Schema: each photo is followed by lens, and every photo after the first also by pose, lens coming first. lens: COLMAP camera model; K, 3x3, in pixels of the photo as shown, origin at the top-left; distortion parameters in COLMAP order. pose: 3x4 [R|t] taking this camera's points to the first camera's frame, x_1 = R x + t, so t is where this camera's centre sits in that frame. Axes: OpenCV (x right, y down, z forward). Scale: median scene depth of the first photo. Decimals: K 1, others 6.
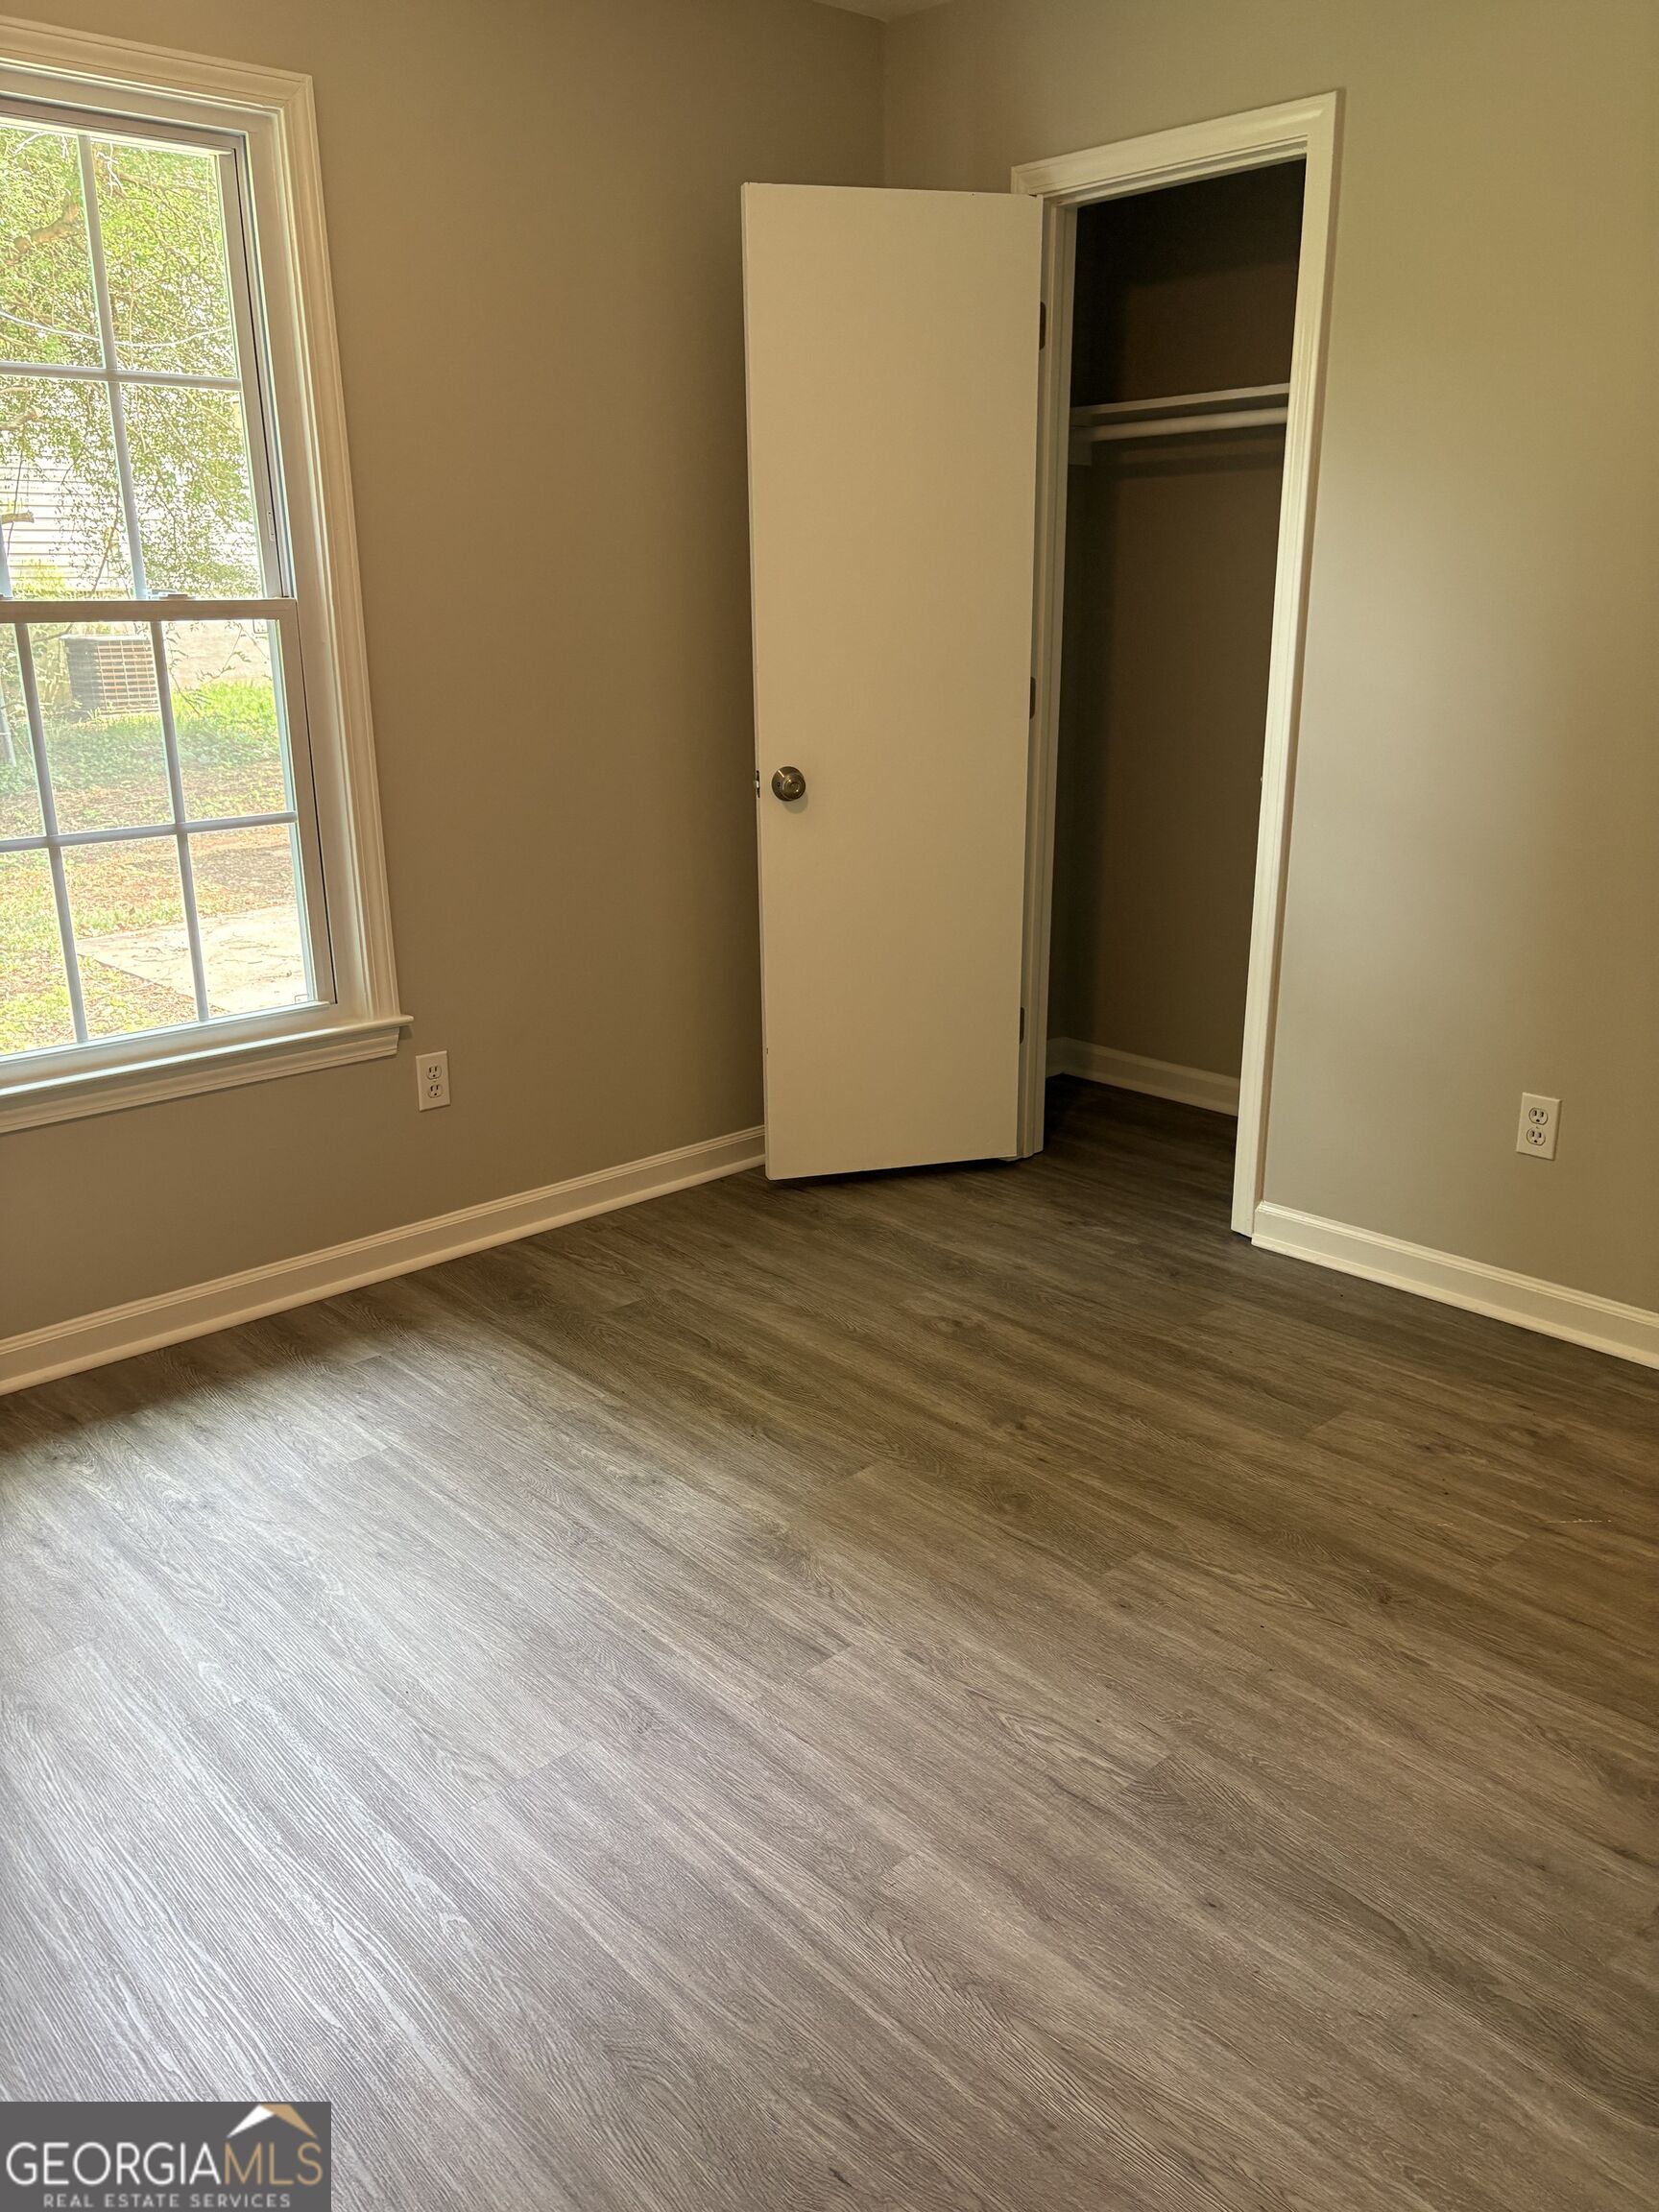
lens RADIAL K [[1668.8, 0, 825.0], [0, 1668.8, 1102.2], [0, 0, 1]] dist [0.052707, -0.057540]
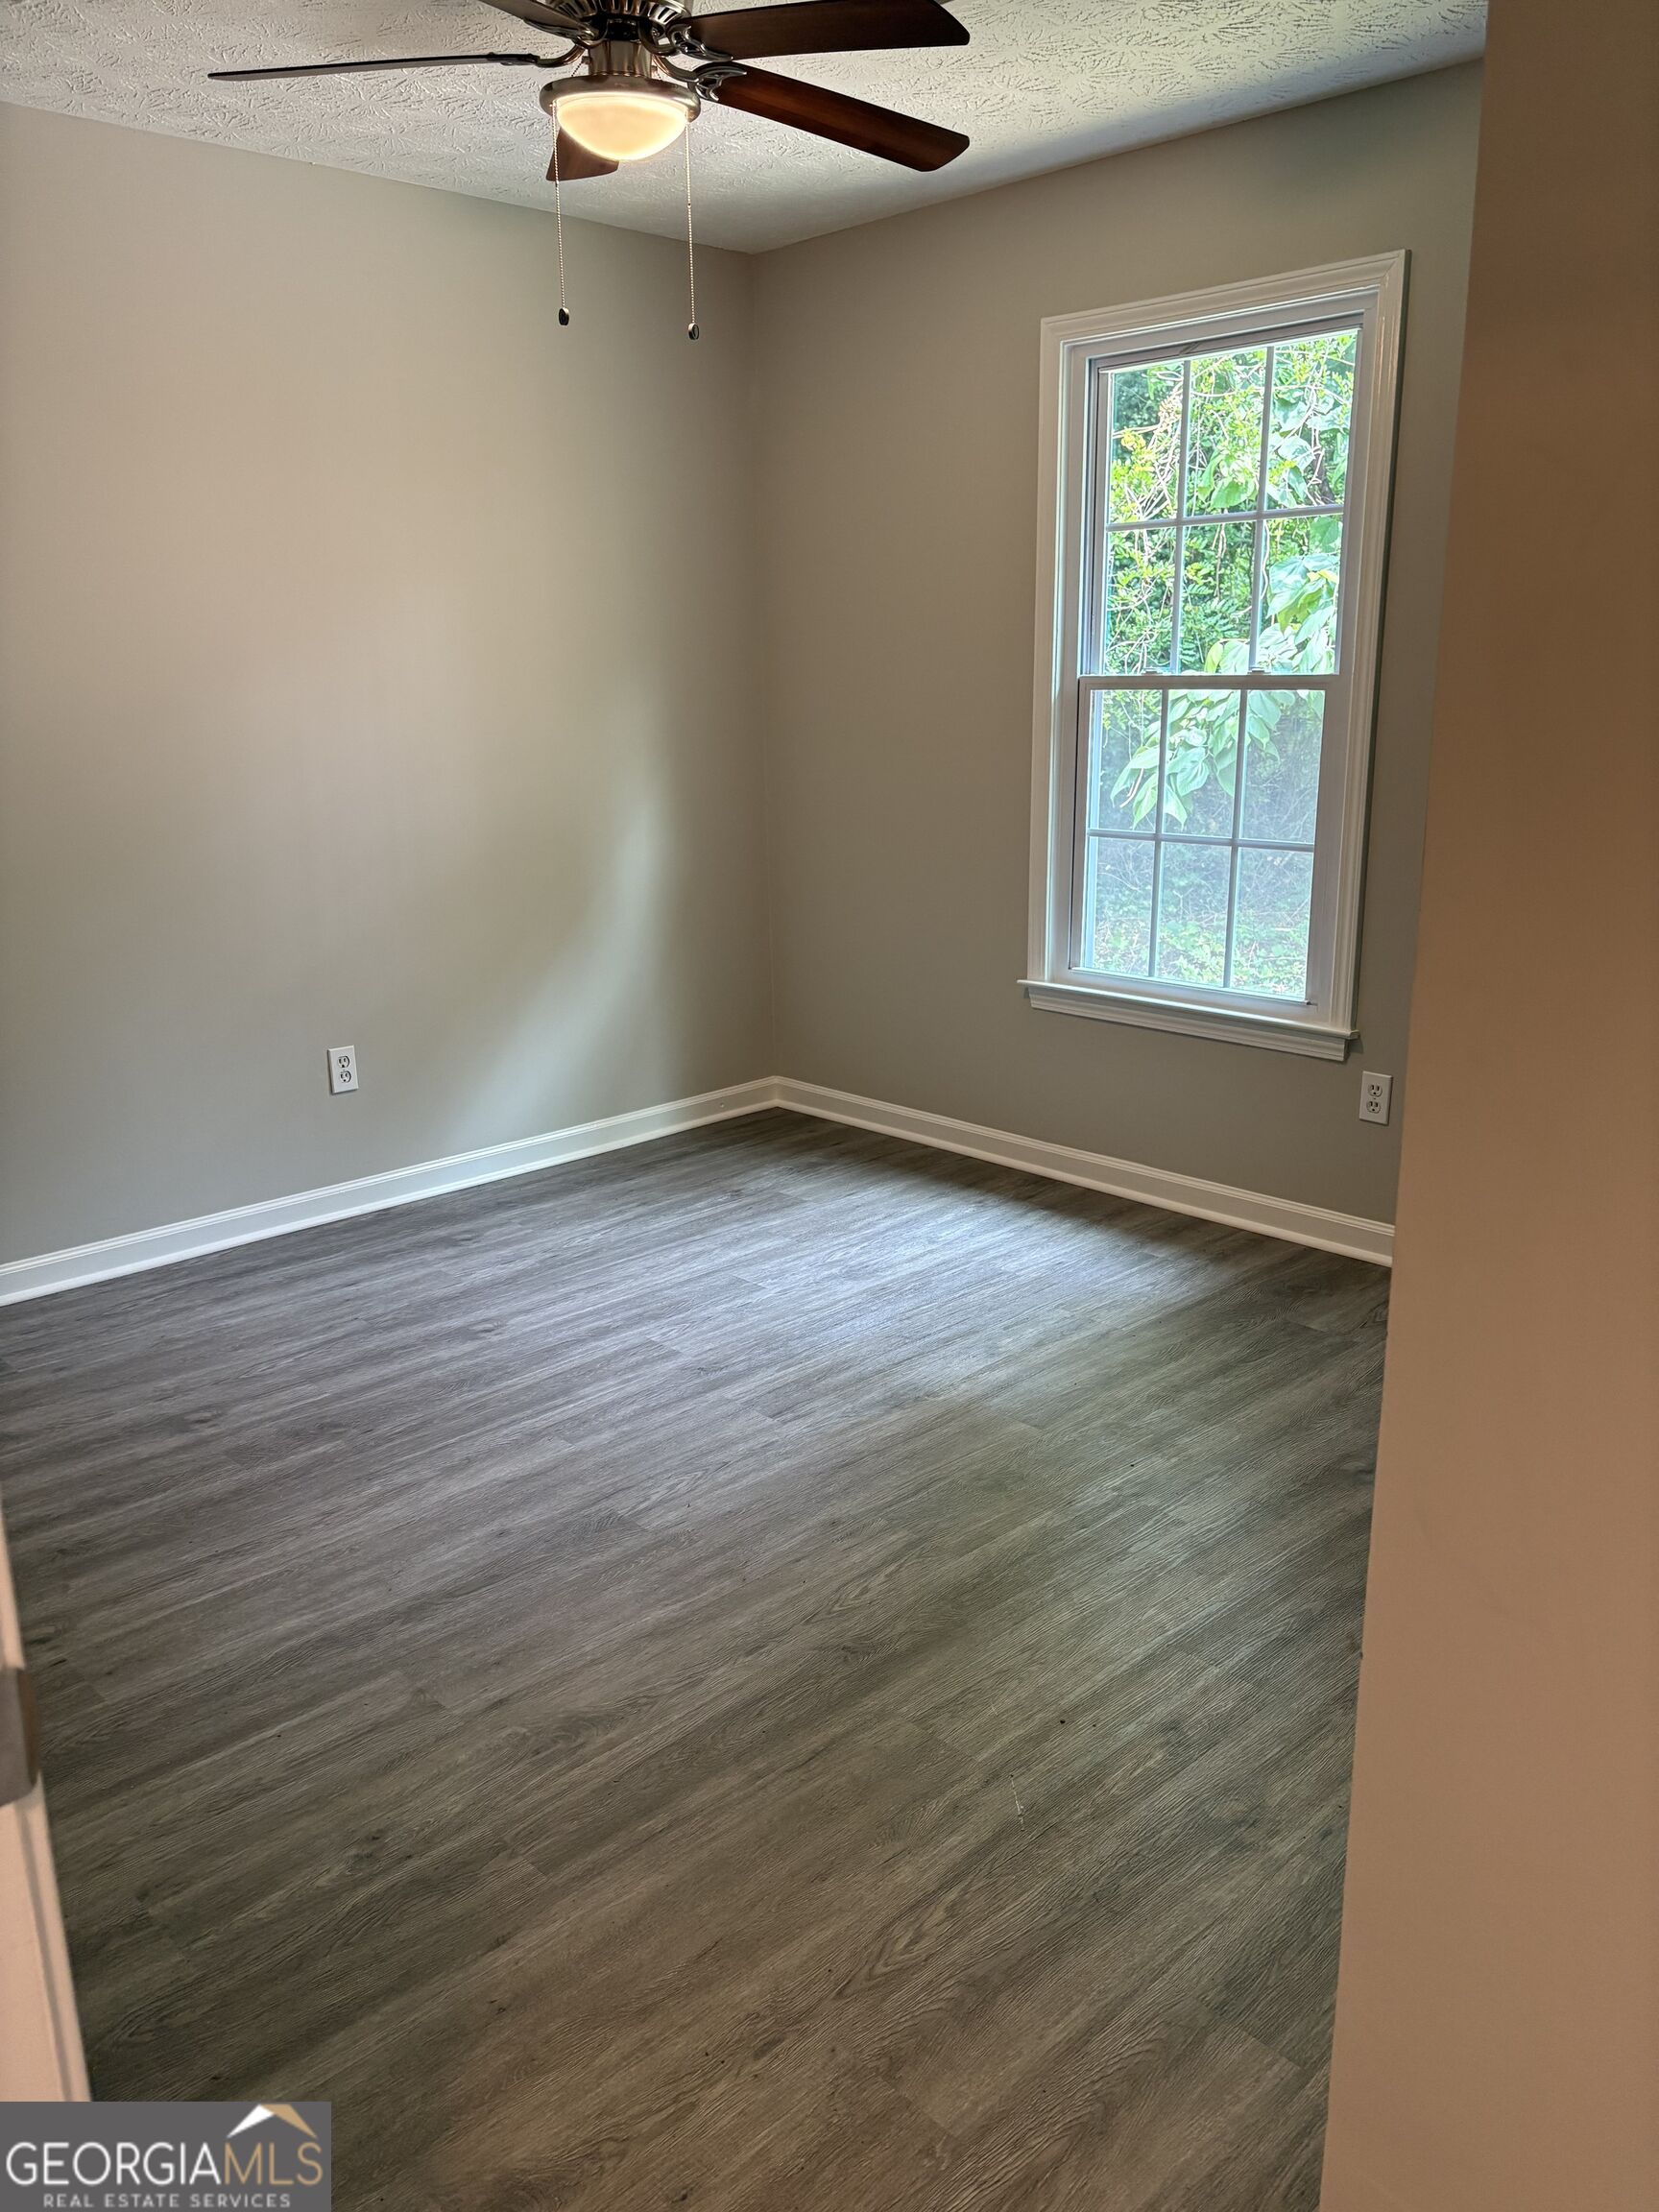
lens RADIAL K [[1668.8, 0, 825.0], [0, 1668.8, 1102.2], [0, 0, 1]] dist [0.052707, -0.057540]
pose [[0.025392, 0.262933, -0.964480, 1.060355], [-0.282218, 0.927432, 0.245403, -0.229304], [0.959014, 0.265962, 0.097754, 0.676548]]
